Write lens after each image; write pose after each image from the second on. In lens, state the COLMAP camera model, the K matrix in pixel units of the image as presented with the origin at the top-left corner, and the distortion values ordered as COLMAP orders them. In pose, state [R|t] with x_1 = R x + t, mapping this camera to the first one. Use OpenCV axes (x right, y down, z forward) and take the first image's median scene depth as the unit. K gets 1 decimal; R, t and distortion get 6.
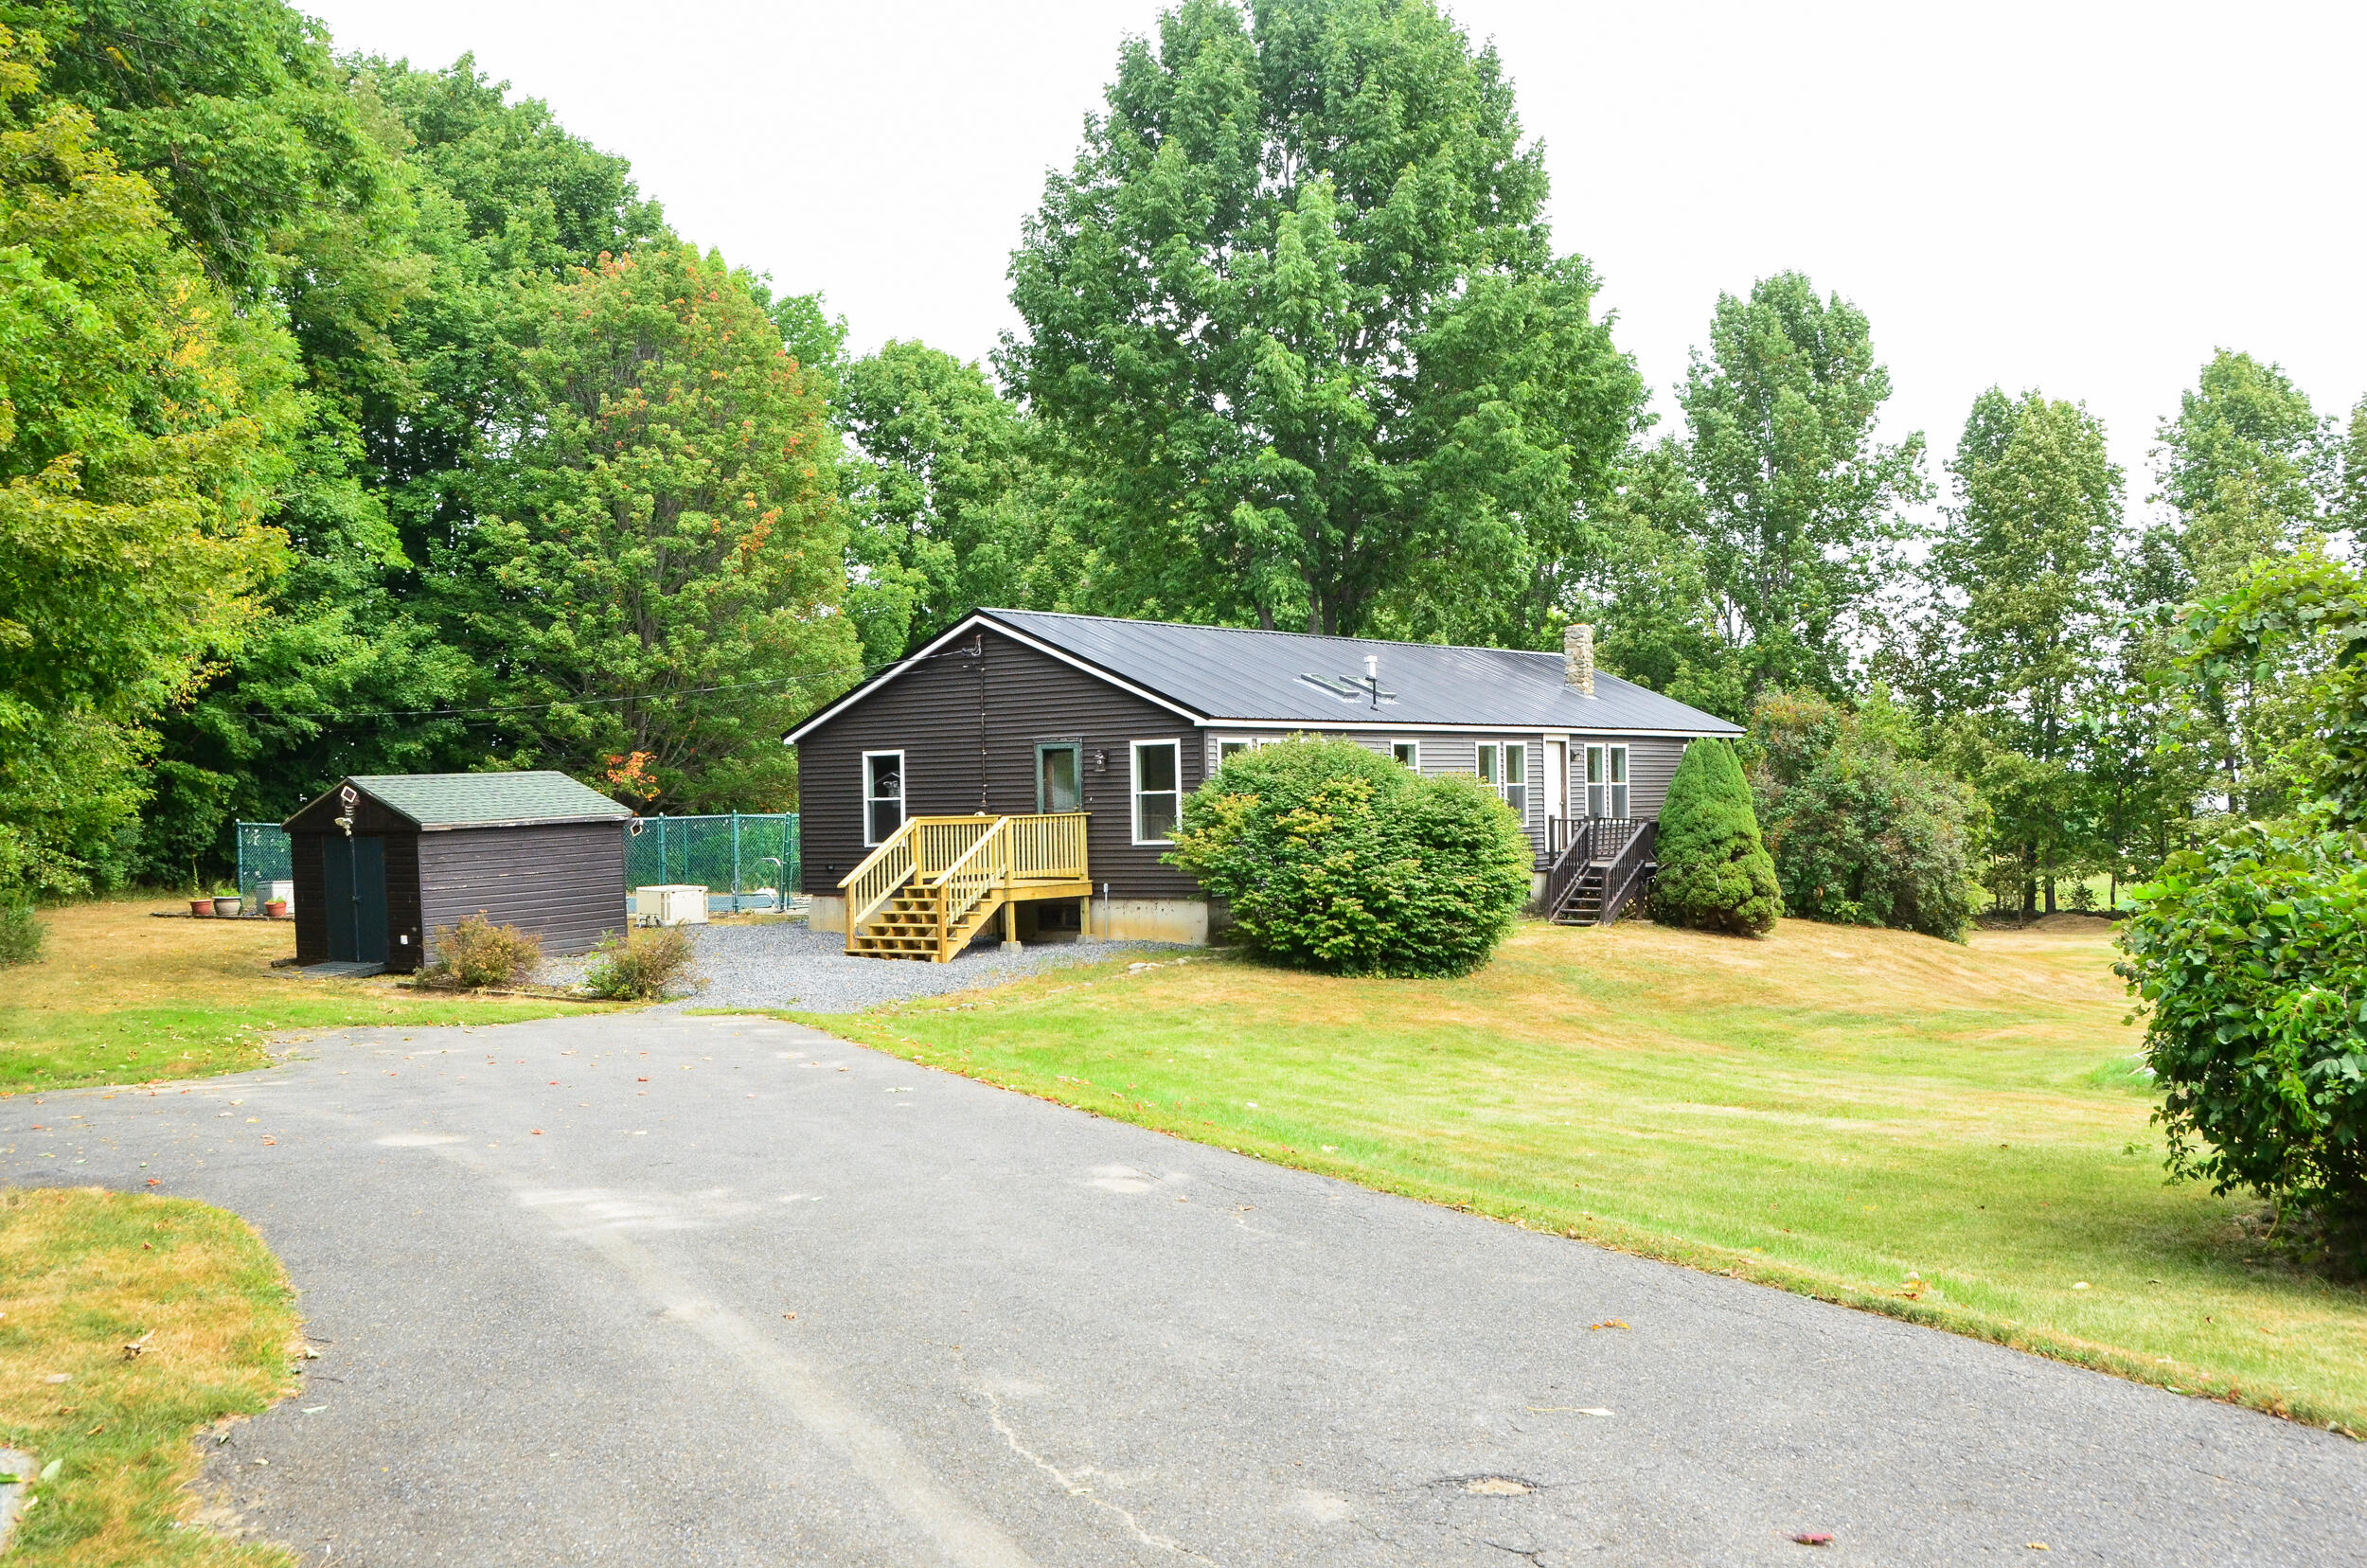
lens RADIAL K [[2356.0, 0, 1173.1], [0, 2356.0, 853.2], [0, 0, 1]] dist [-0.089644, 0.254979]
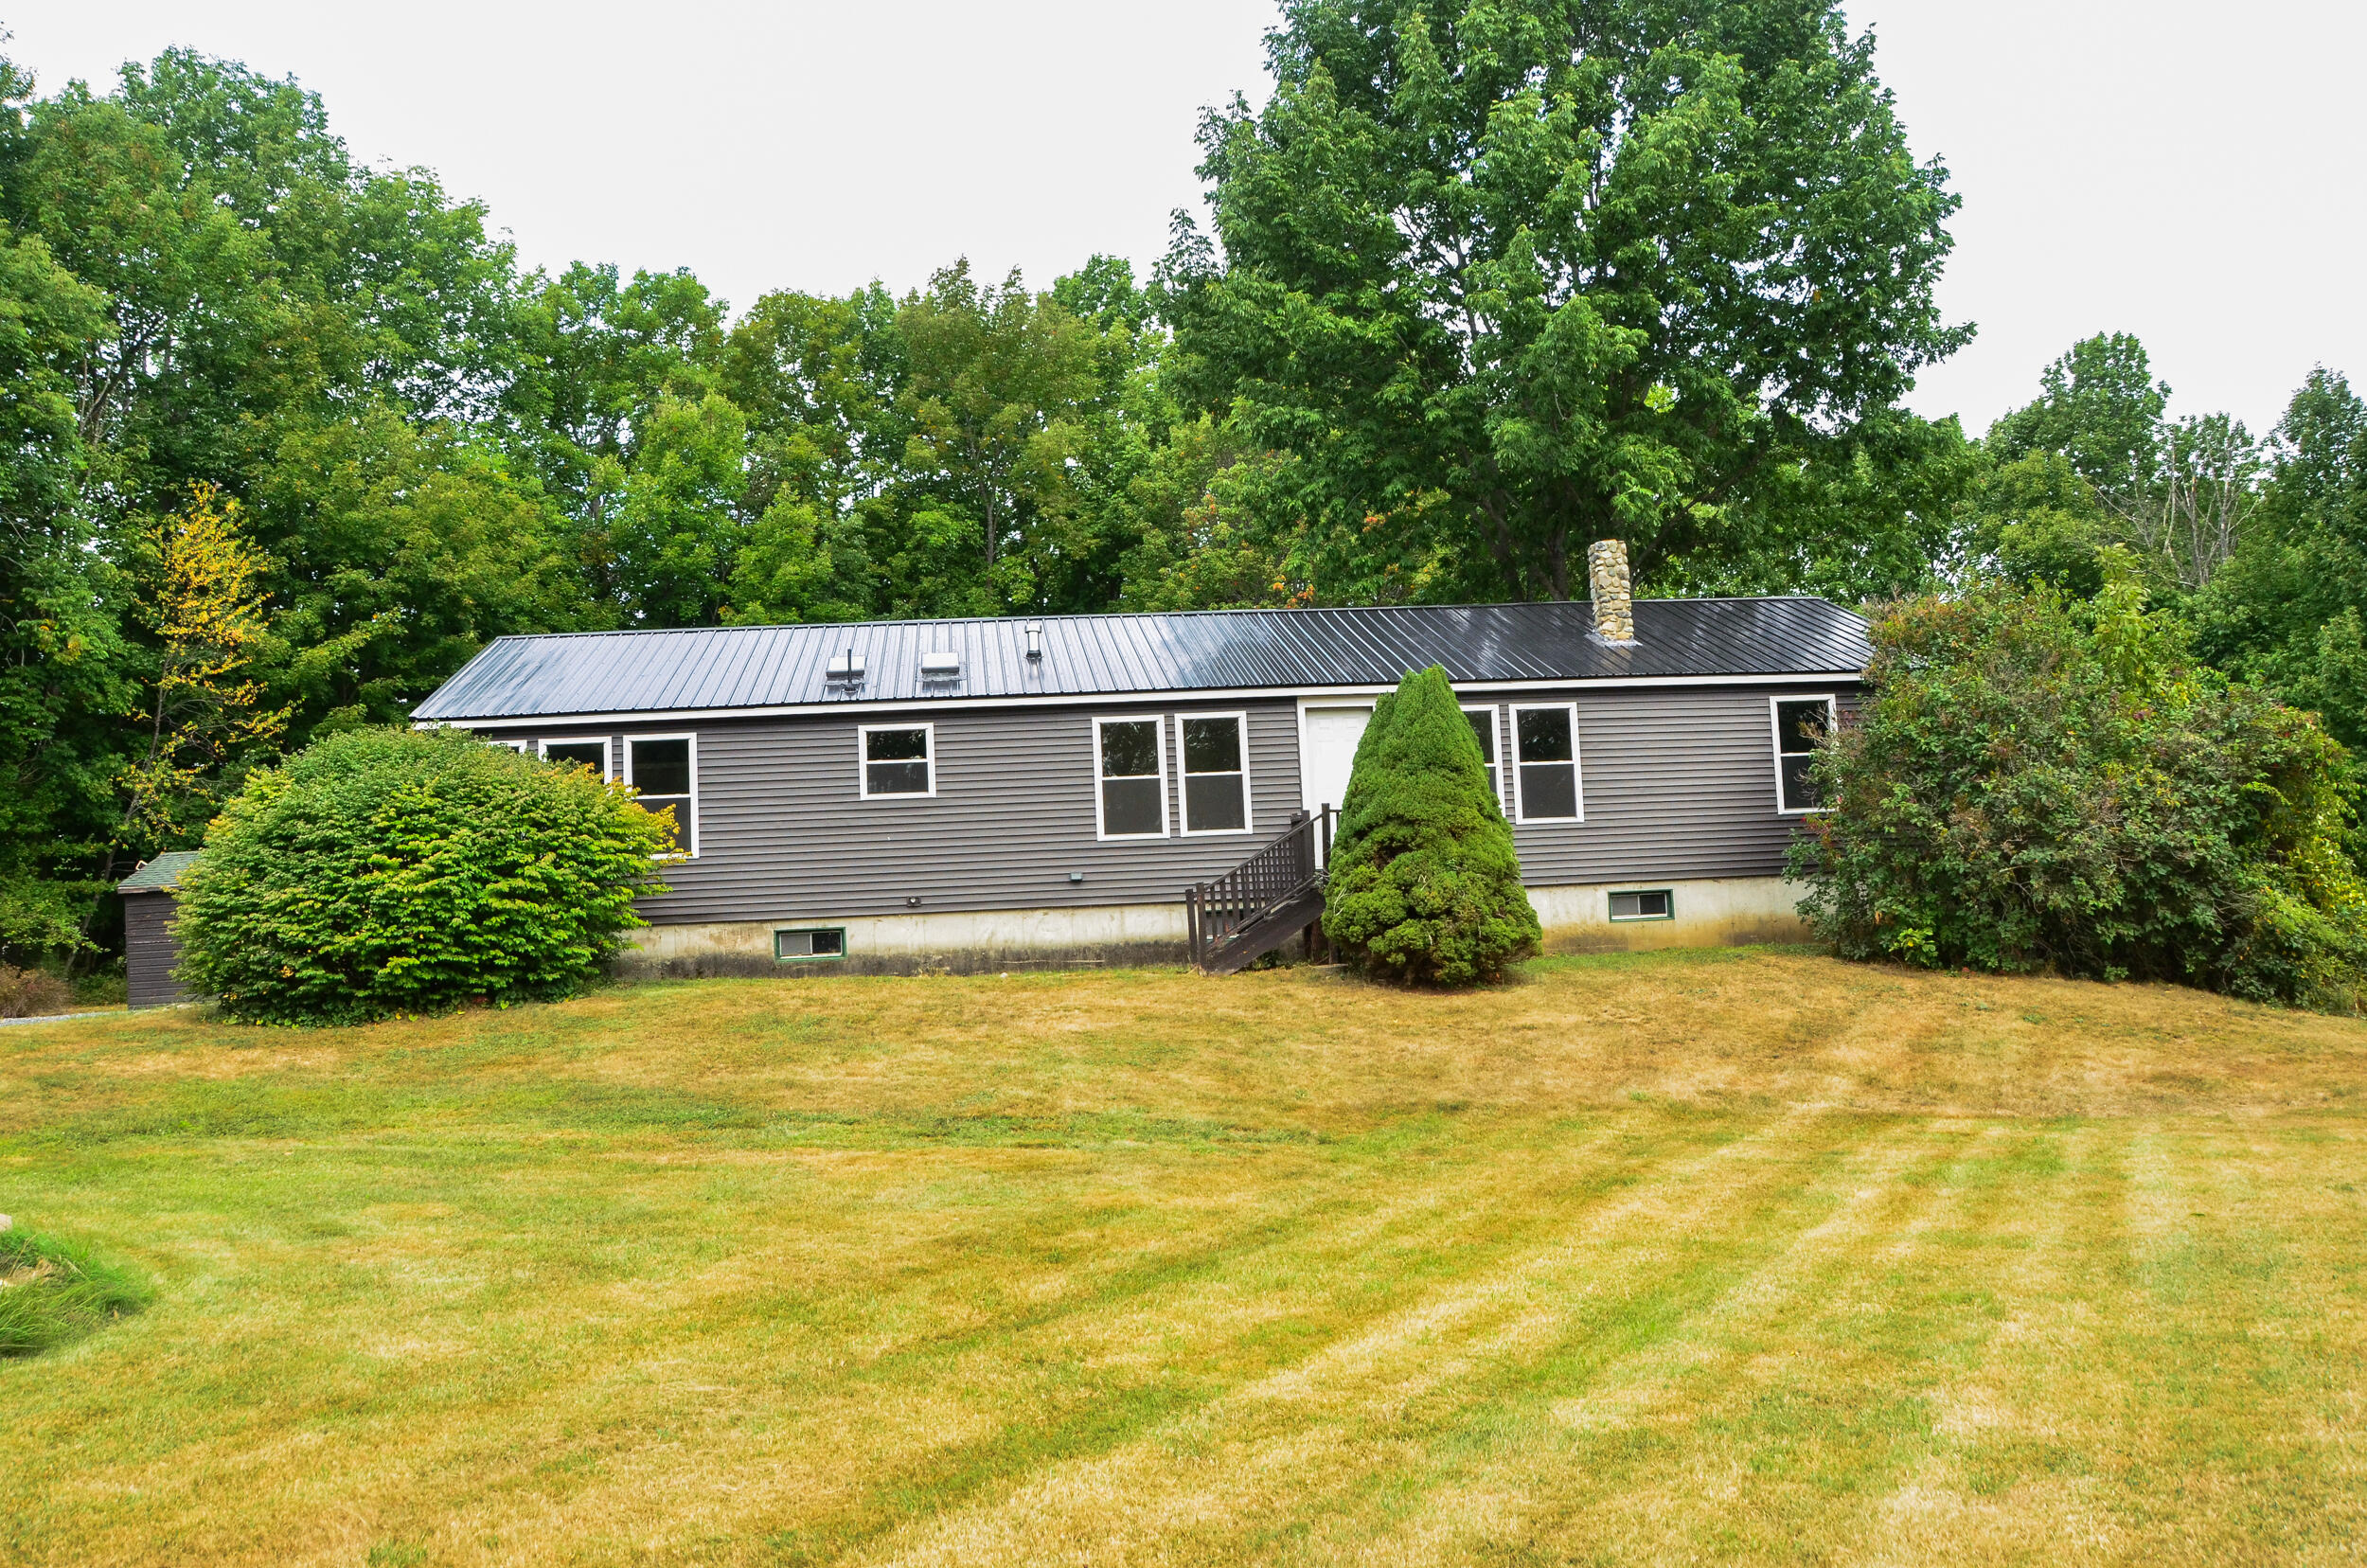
lens RADIAL K [[1825.3, 0, 1165.0], [0, 1825.3, 841.3], [0, 0, 1]] dist [-0.167352, 0.119767]
pose [[0.666461, -0.068349, -0.742400, 0.491280], [0.018247, 0.996986, -0.075407, 0.028711], [0.745316, 0.036709, 0.665700, 0.572909]]
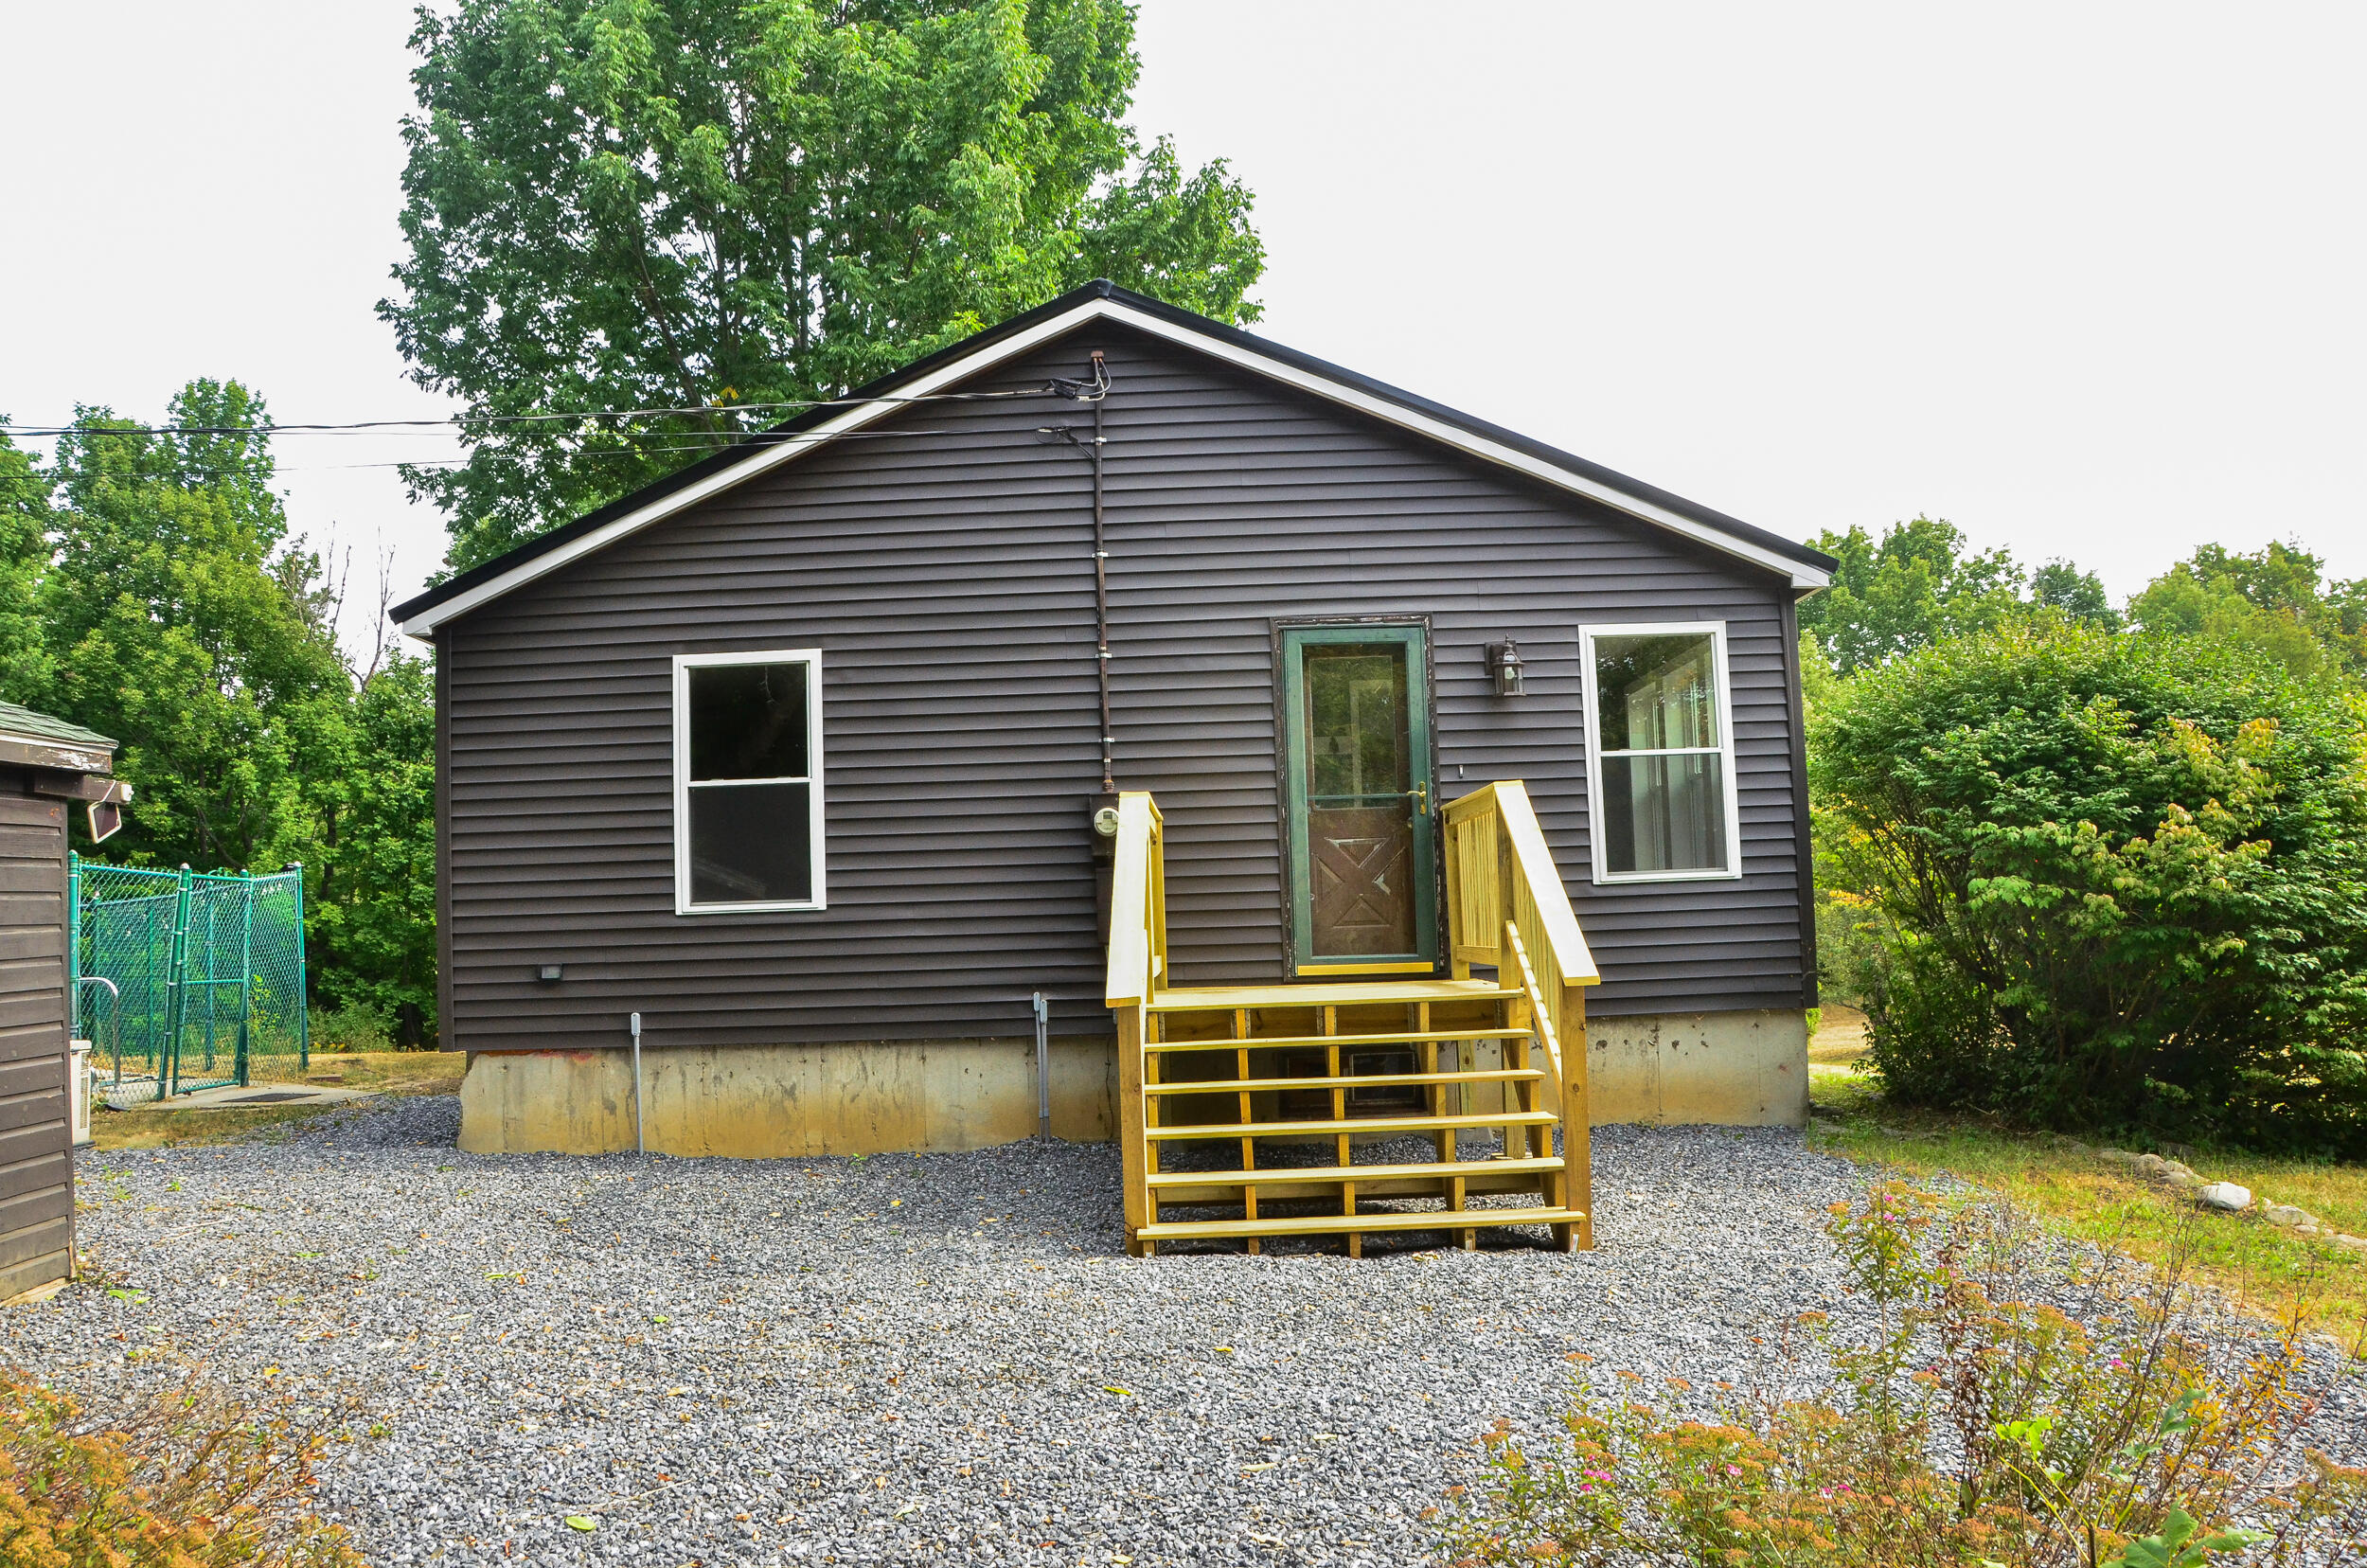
lens RADIAL K [[1830.8, 0, 1166.6], [0, 1830.8, 836.0], [0, 0, 1]] dist [-0.167845, 0.121153]
pose [[0.813973, 0.028131, 0.580221, -0.192107], [0.028886, 0.995631, -0.088796, 0.010172], [-0.580183, 0.089038, 0.809604, 0.601958]]
